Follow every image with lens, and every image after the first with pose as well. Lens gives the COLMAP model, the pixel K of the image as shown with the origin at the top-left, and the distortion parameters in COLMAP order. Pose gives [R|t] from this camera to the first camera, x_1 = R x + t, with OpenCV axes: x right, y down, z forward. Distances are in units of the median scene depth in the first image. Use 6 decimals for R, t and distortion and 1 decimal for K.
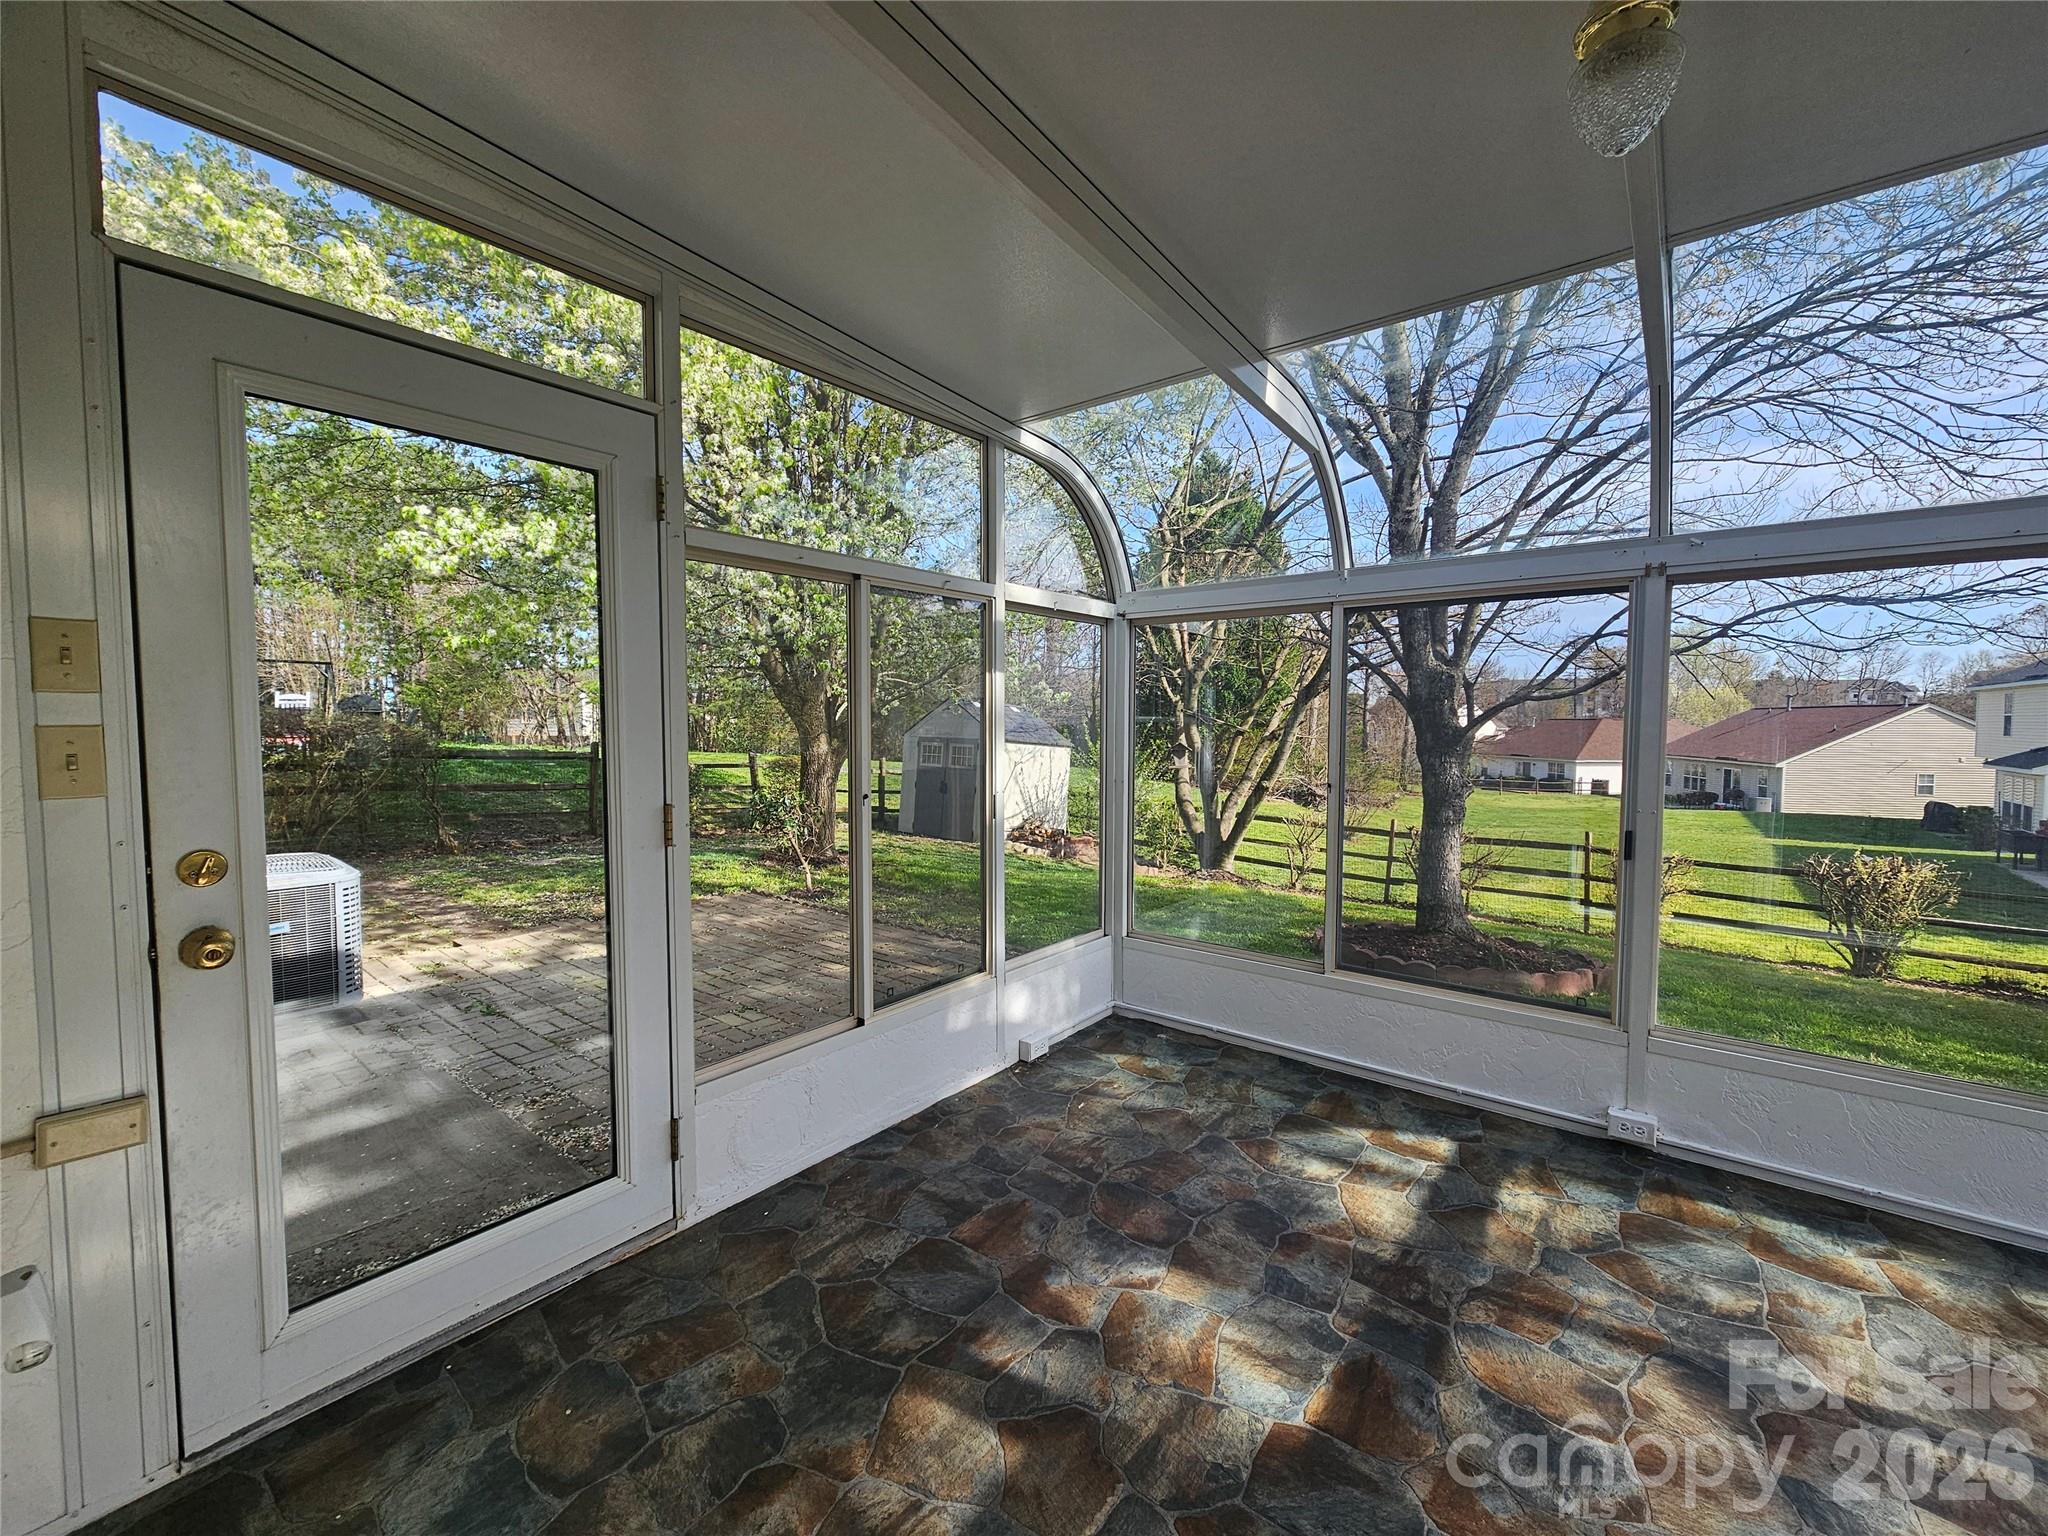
lens RADIAL K [[839.3, 0, 1031.7], [0, 839.3, 763.0], [0, 0, 1]] dist [0.000767, 0.000070]
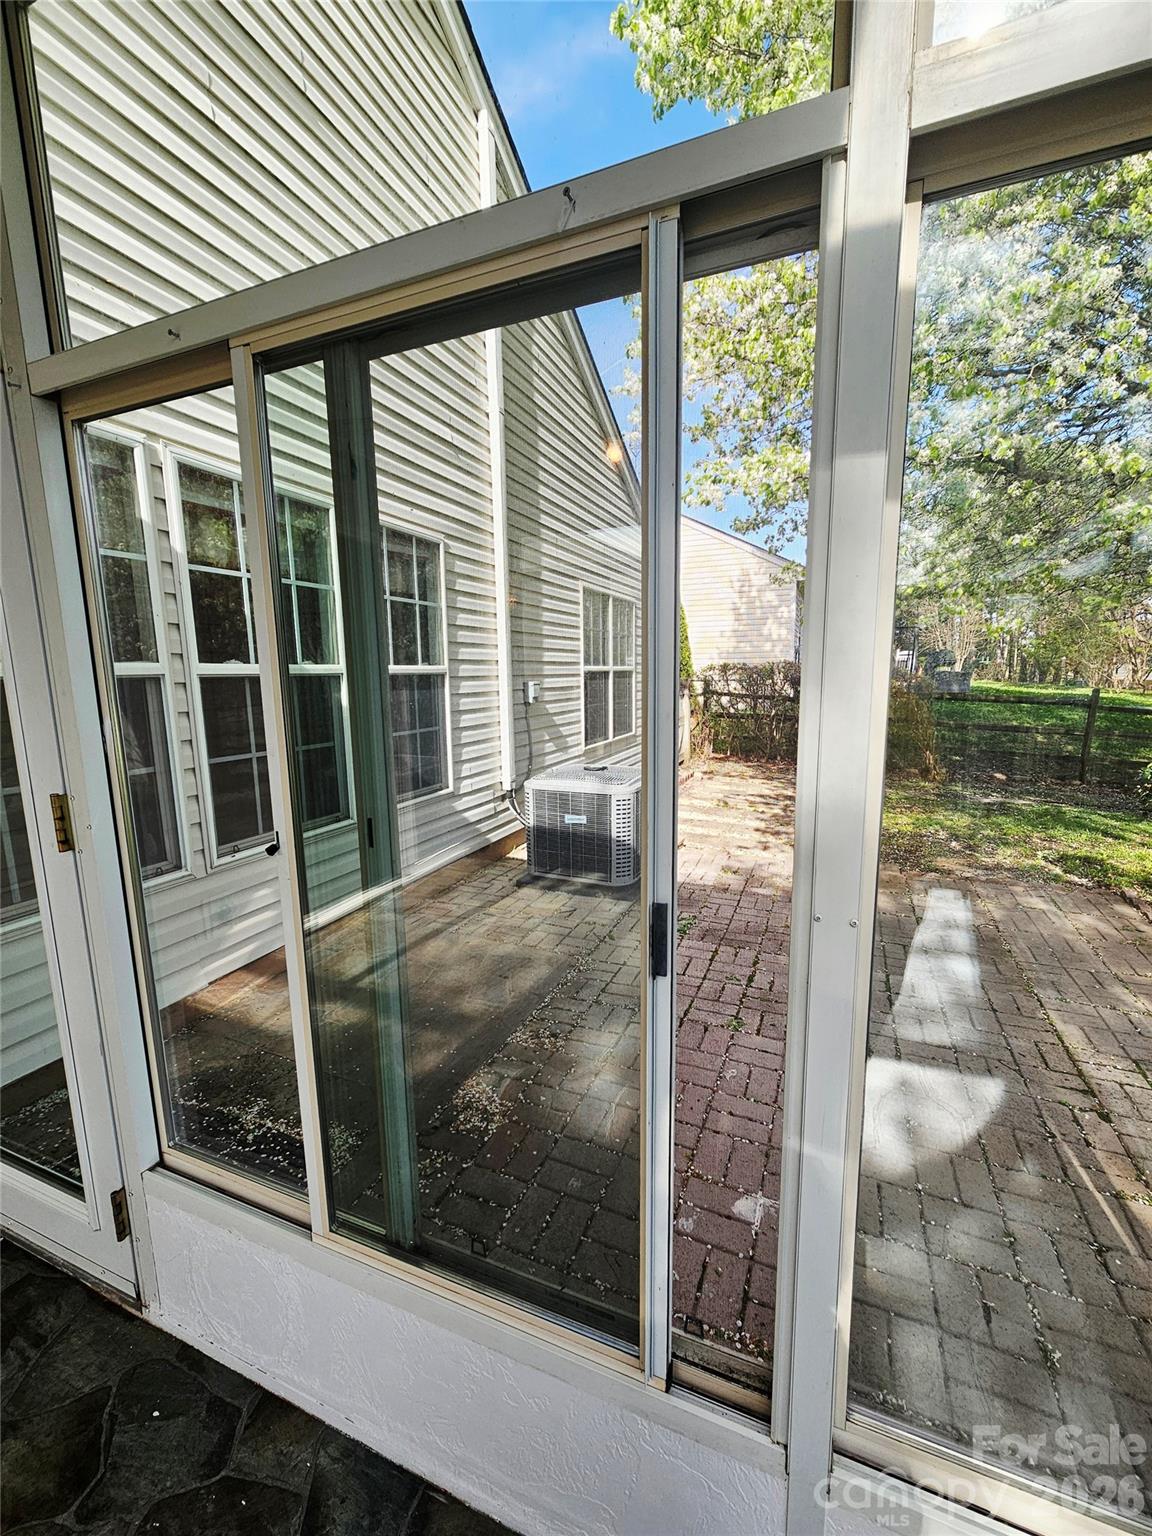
lens RADIAL K [[629.4, 0, 586.7], [0, 629.4, 776.2], [0, 0, 1]] dist [0.000767, 0.000070]
pose [[0.277677, 0.151323, -0.948682, 0.099663], [-0.034359, 0.988449, 0.147609, -0.031657], [0.960060, -0.008392, 0.279669, 0.640938]]
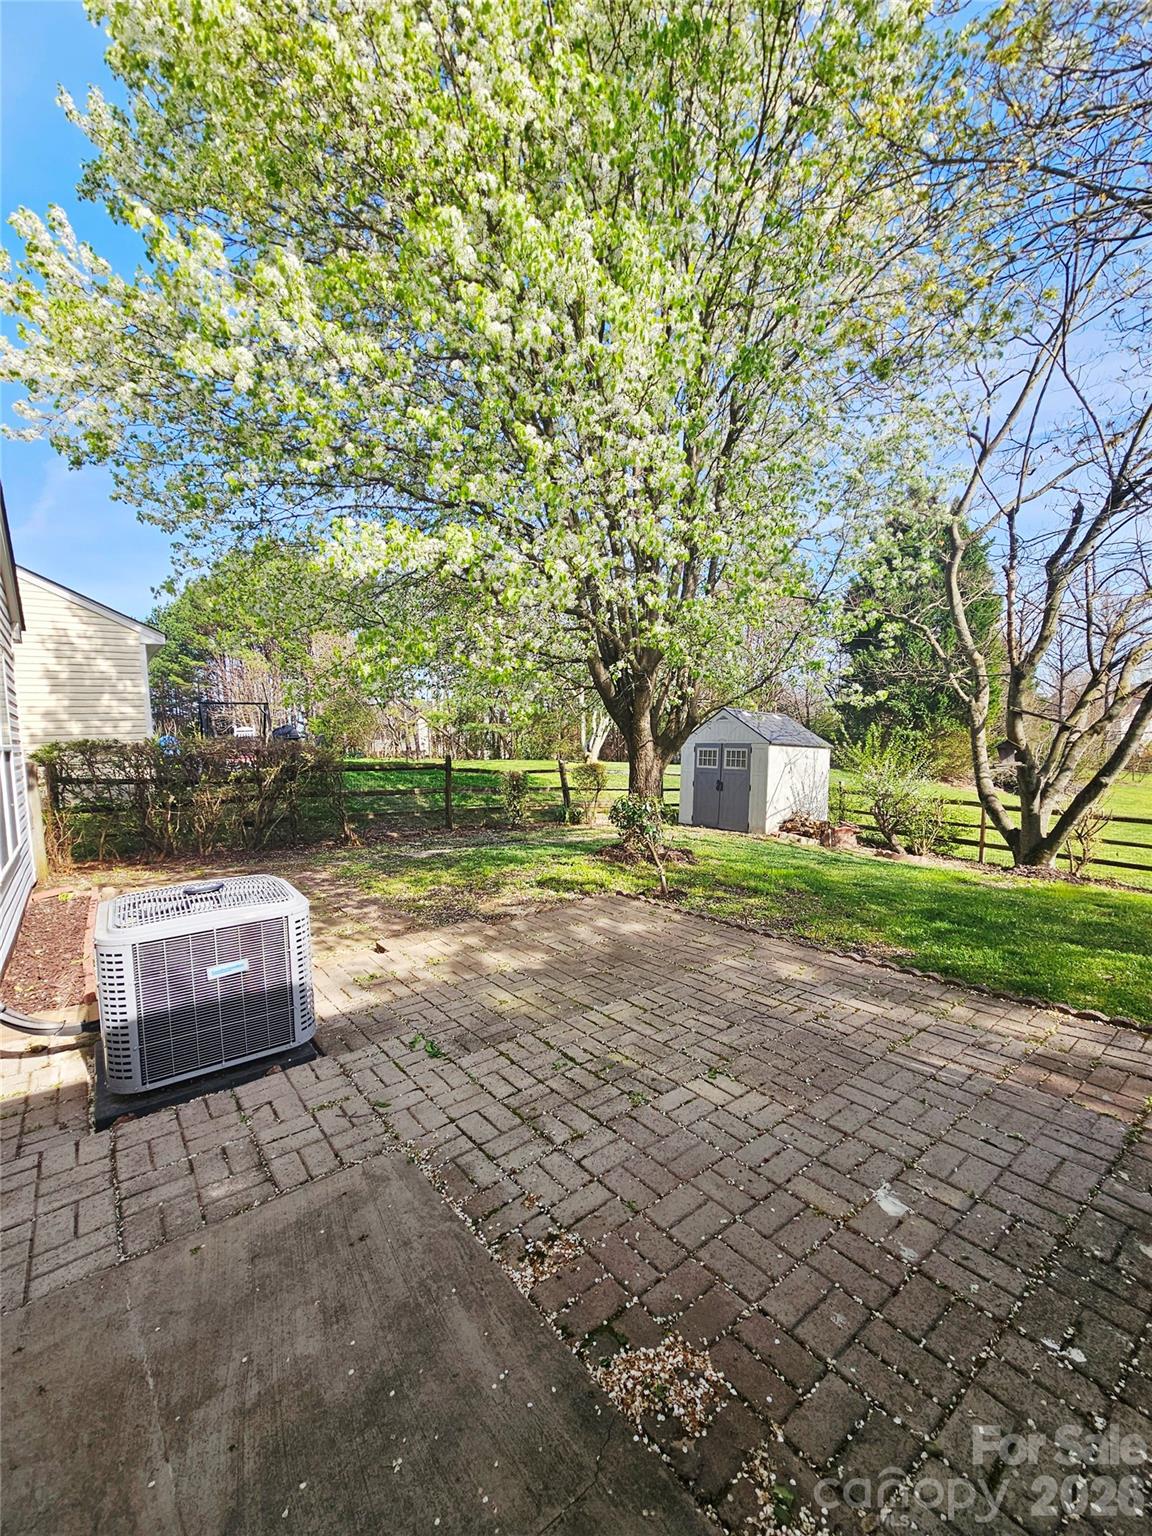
lens RADIAL K [[629.4, 0, 582.3], [0, 629.4, 773.7], [0, 0, 1]] dist [0.000767, 0.000070]
pose [[0.973158, -0.020151, -0.229256, -0.323670], [0.024065, 0.999608, 0.014288, -0.017616], [0.228878, -0.019422, 0.973261, 0.368367]]
